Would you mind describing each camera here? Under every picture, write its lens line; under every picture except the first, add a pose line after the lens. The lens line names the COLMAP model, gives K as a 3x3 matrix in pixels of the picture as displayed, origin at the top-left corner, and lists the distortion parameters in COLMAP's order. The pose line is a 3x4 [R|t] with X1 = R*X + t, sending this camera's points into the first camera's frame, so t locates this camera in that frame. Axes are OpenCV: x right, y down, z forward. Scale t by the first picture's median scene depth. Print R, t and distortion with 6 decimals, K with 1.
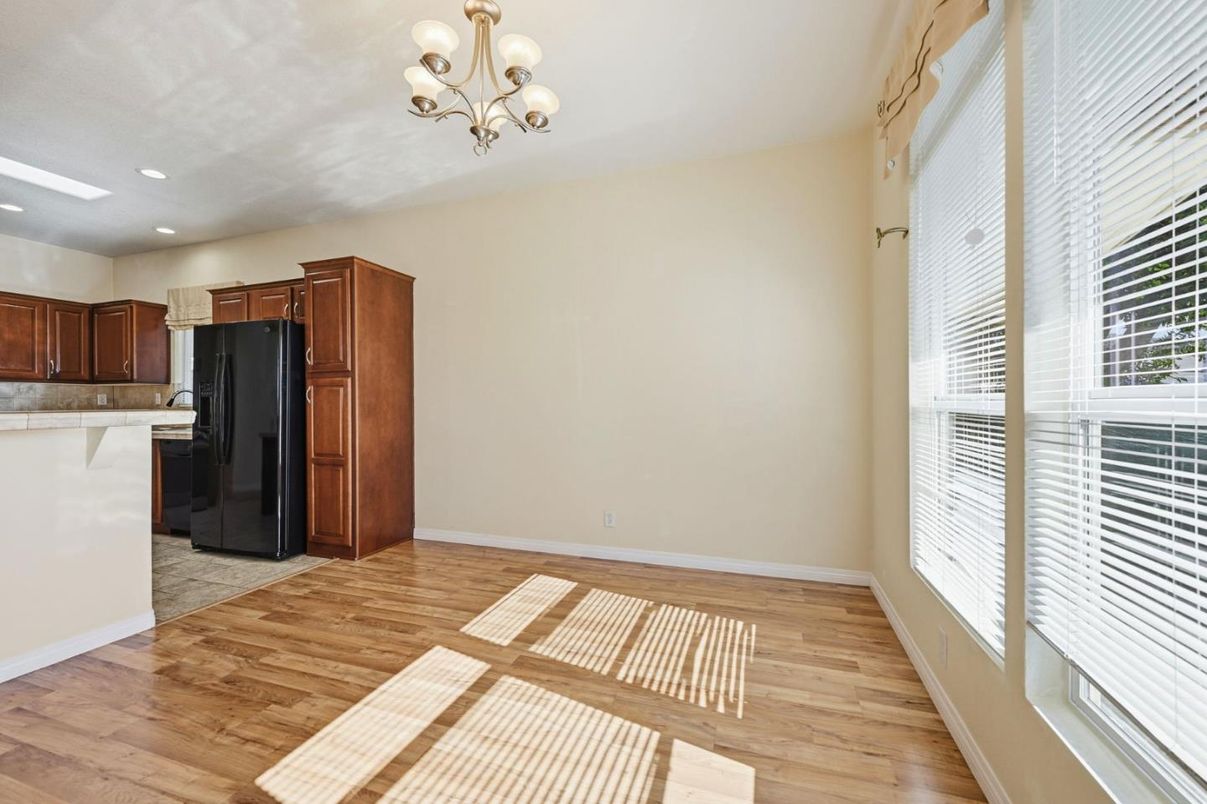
lens RADIAL K [[477.7, 0, 601.2], [0, 477.7, 405.1], [0, 0, 1]] dist [-0.001916, 0.000113]
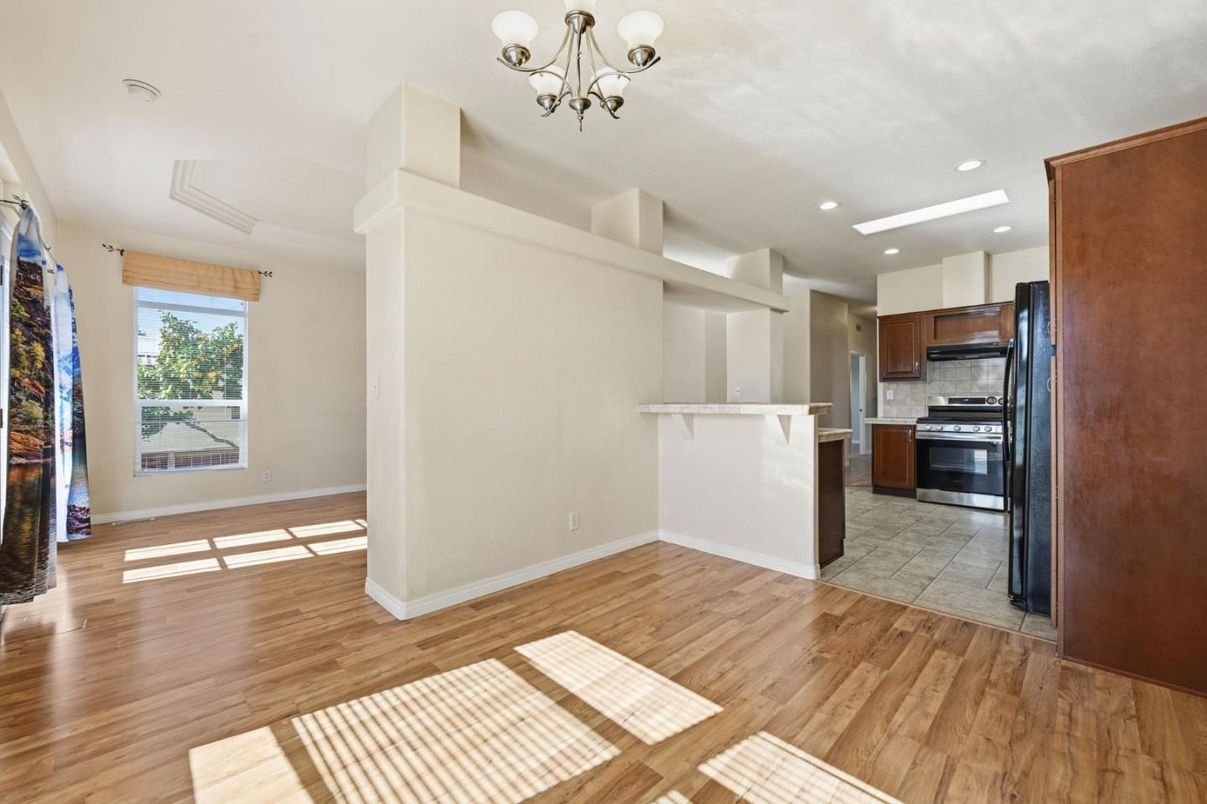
lens RADIAL K [[477.7, 0, 604.5], [0, 477.7, 403.2], [0, 0, 1]] dist [-0.001916, 0.000113]
pose [[-0.446211, 0.009223, -0.894880, 0.453635], [0.001695, 0.999954, 0.009461, -0.005184], [0.894926, 0.002705, -0.446206, 1.211116]]
